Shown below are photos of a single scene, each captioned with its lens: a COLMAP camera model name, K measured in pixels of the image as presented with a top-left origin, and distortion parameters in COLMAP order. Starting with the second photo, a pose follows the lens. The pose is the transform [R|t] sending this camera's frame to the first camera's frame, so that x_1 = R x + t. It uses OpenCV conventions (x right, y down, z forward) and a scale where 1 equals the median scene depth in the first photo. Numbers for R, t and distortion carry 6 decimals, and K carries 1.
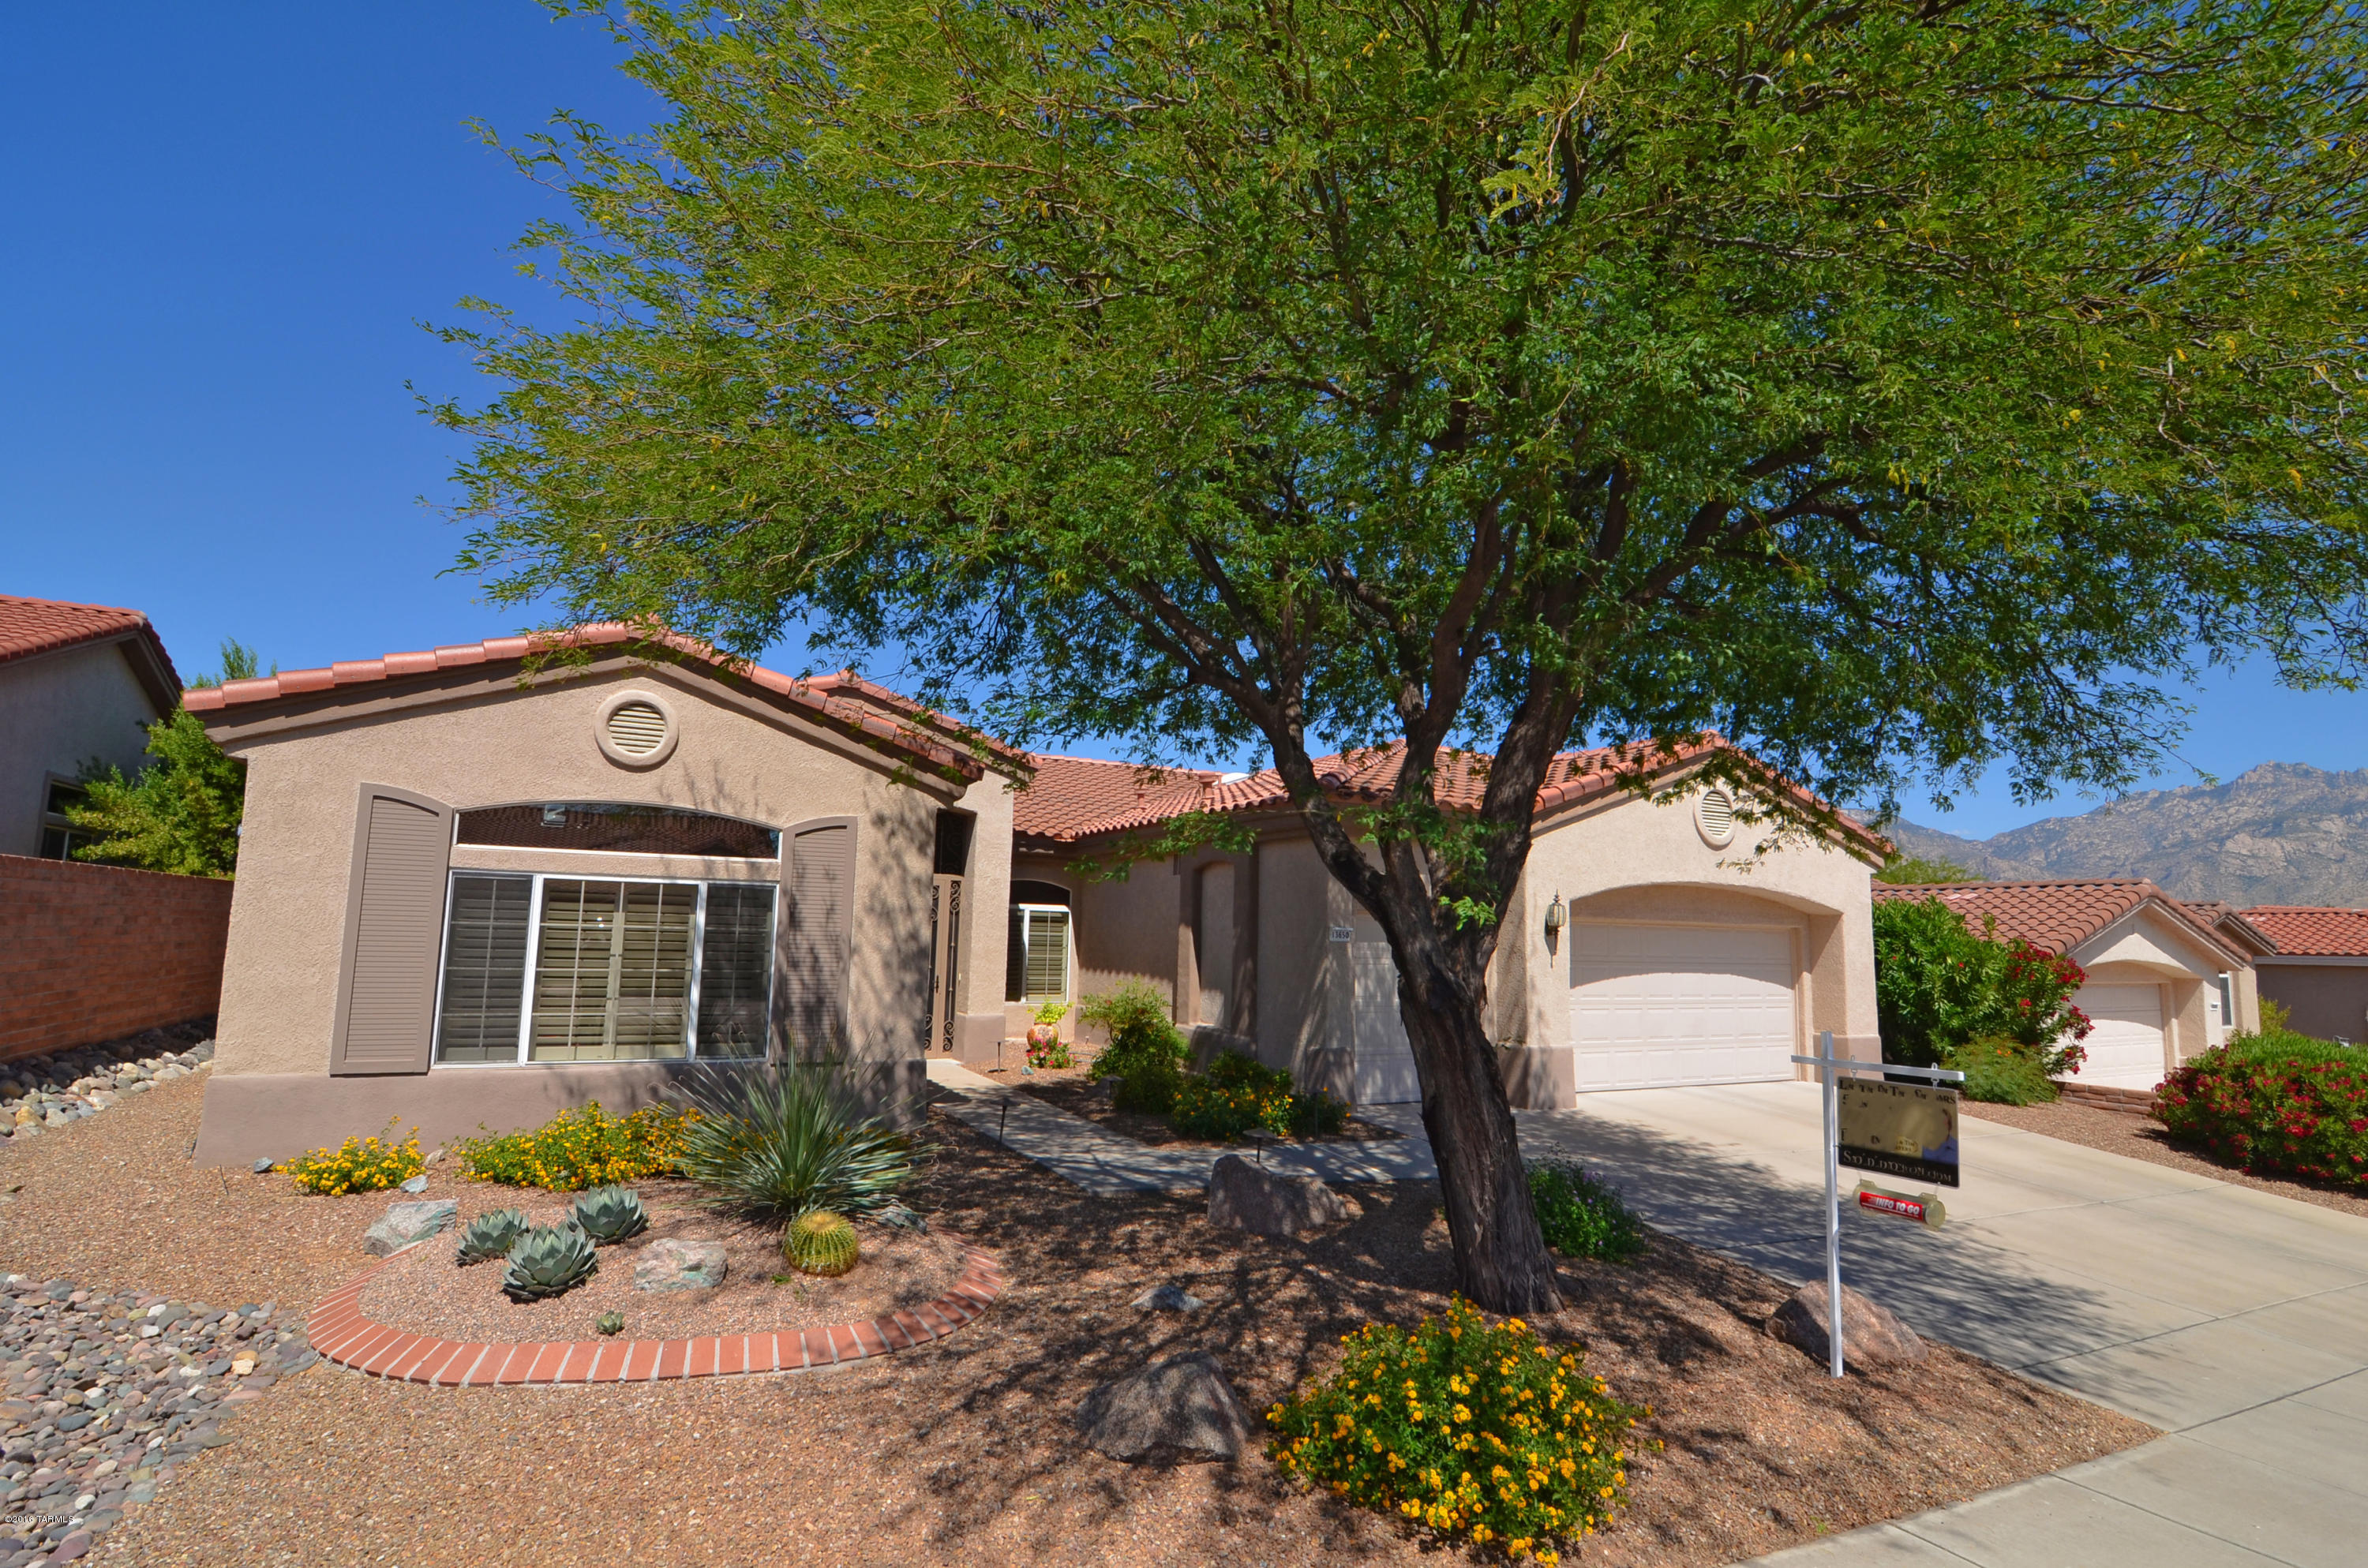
lens RADIAL K [[1133.3, 0, 1174.2], [0, 1133.3, 788.4], [0, 0, 1]] dist [-0.019469, -0.000911]
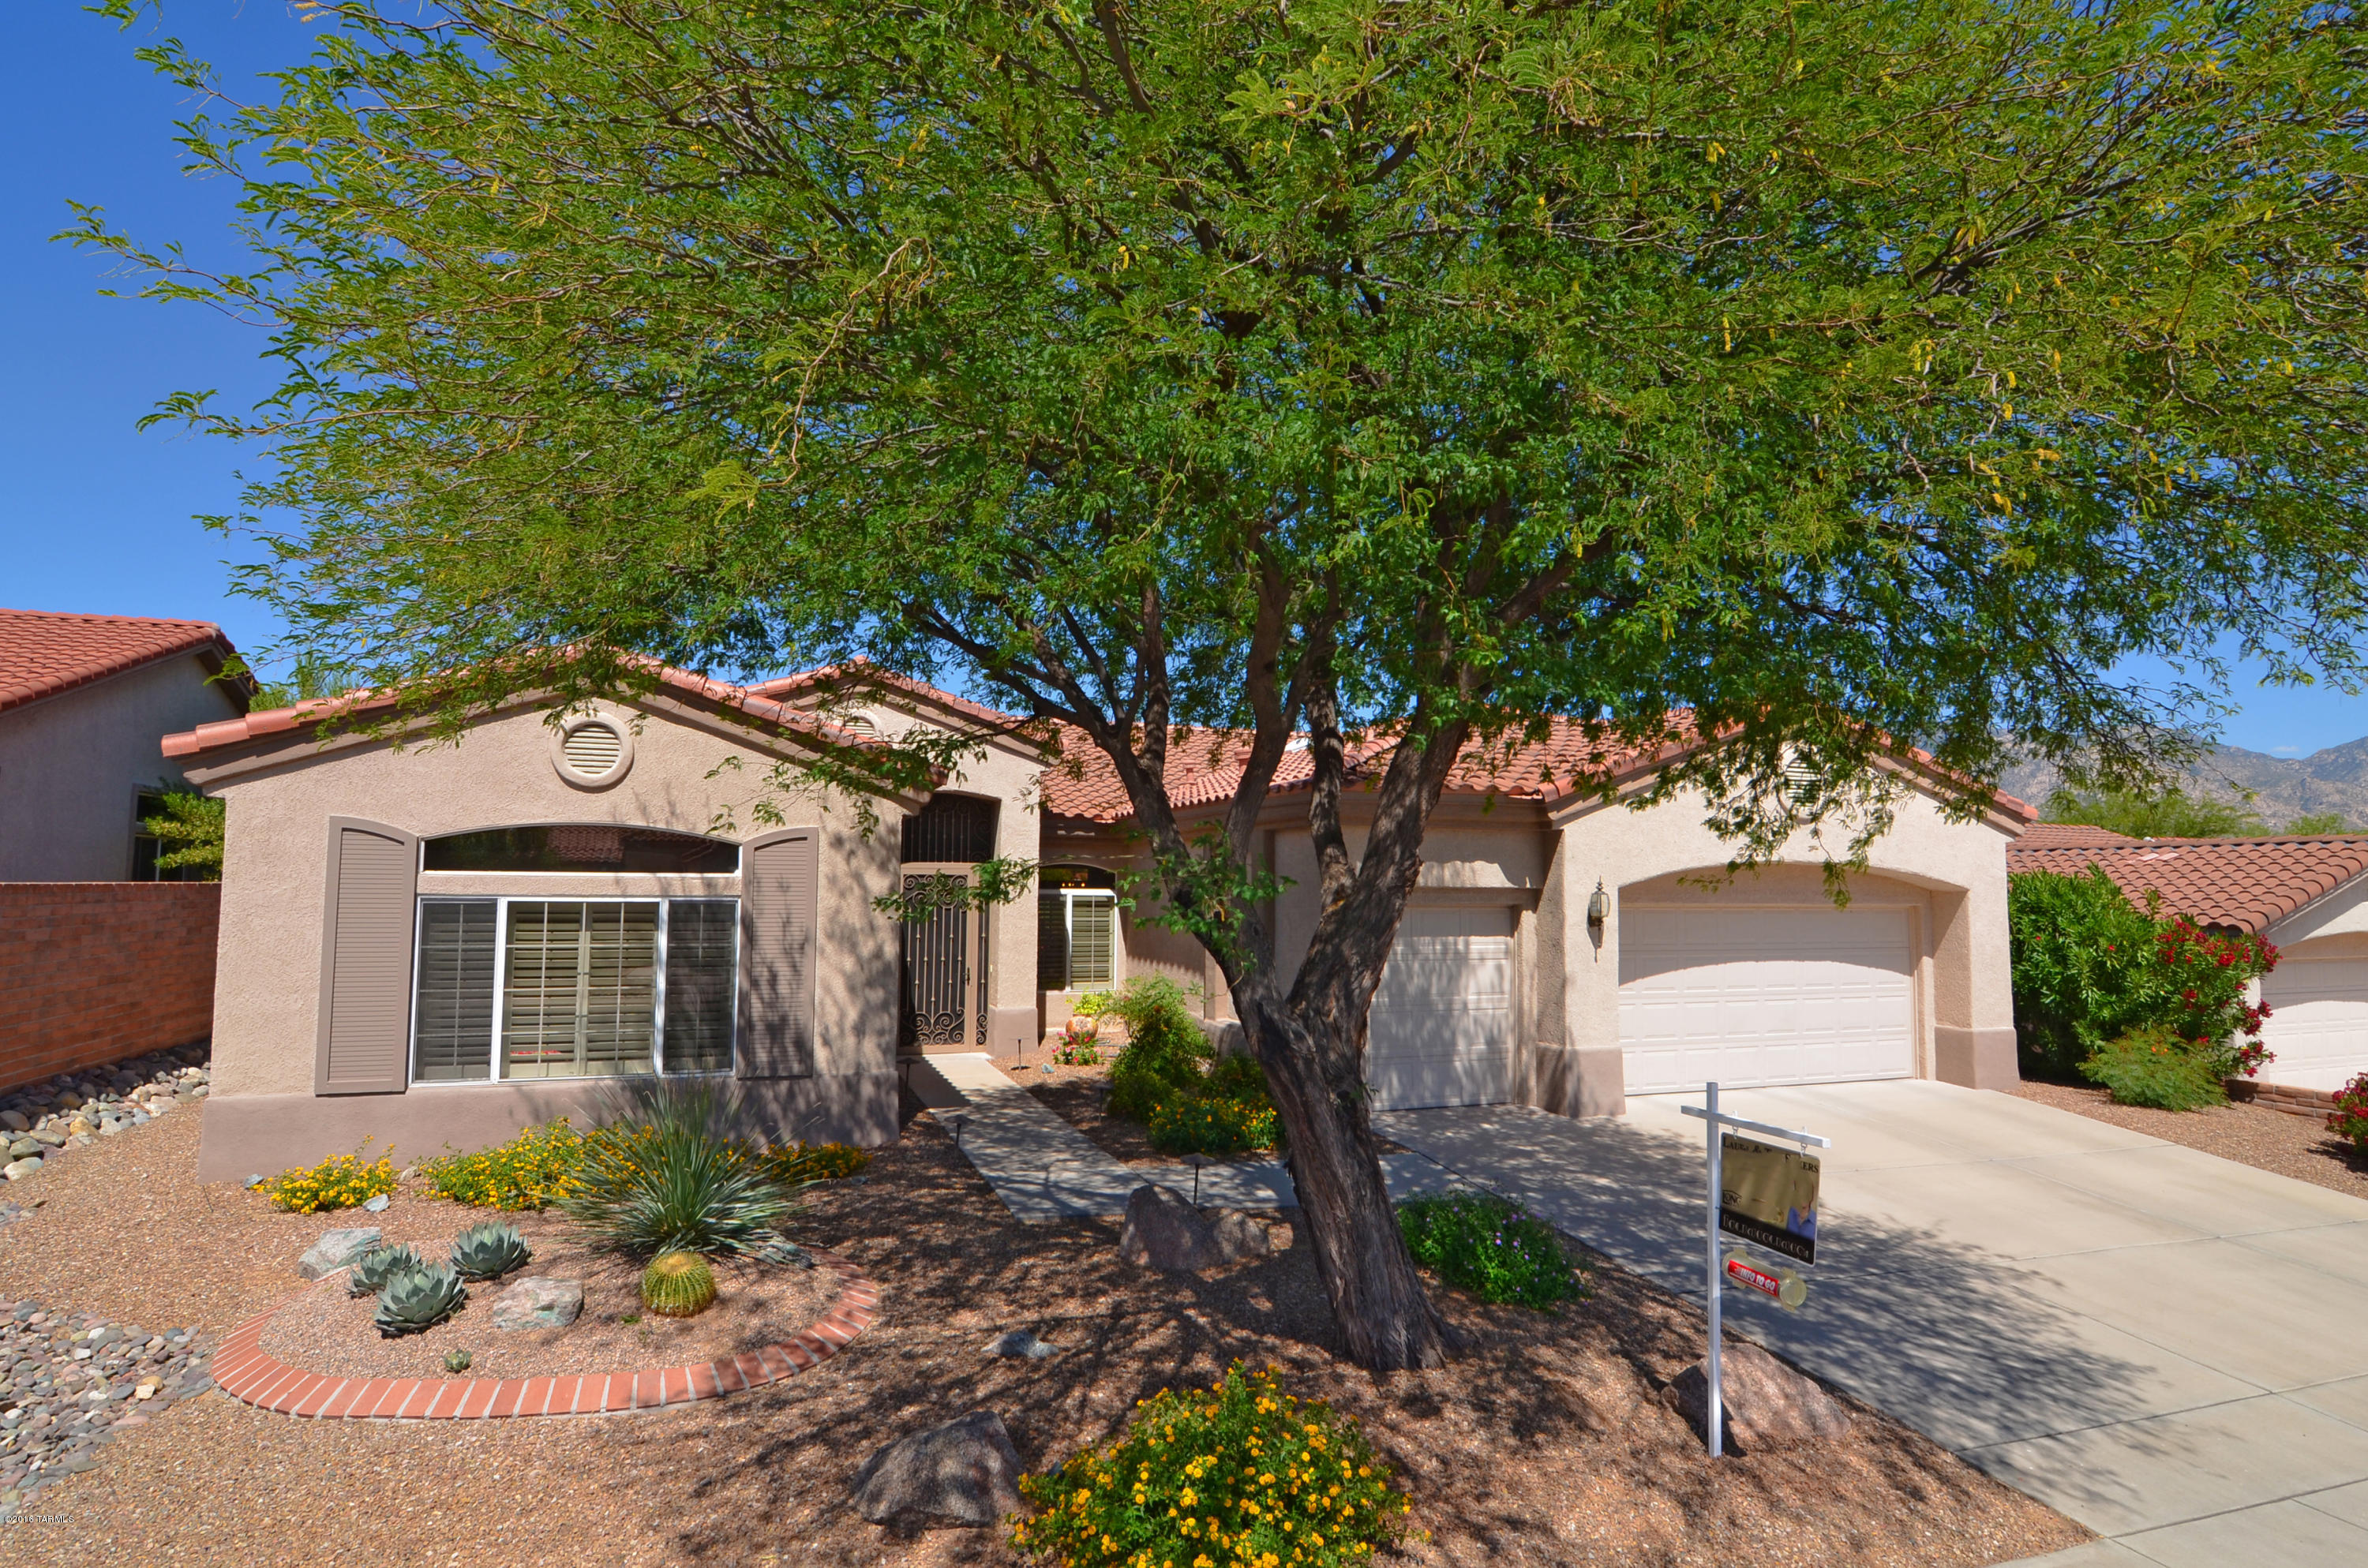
lens RADIAL K [[1225.6, 0, 1184.0], [0, 1225.6, 784.0], [0, 0, 1]] dist [-0.019664, -0.000422]
pose [[0.991388, -0.026440, -0.128259, 0.224543], [0.032440, 0.998464, 0.044919, -0.065151], [0.126874, -0.048693, 0.990723, -0.015046]]
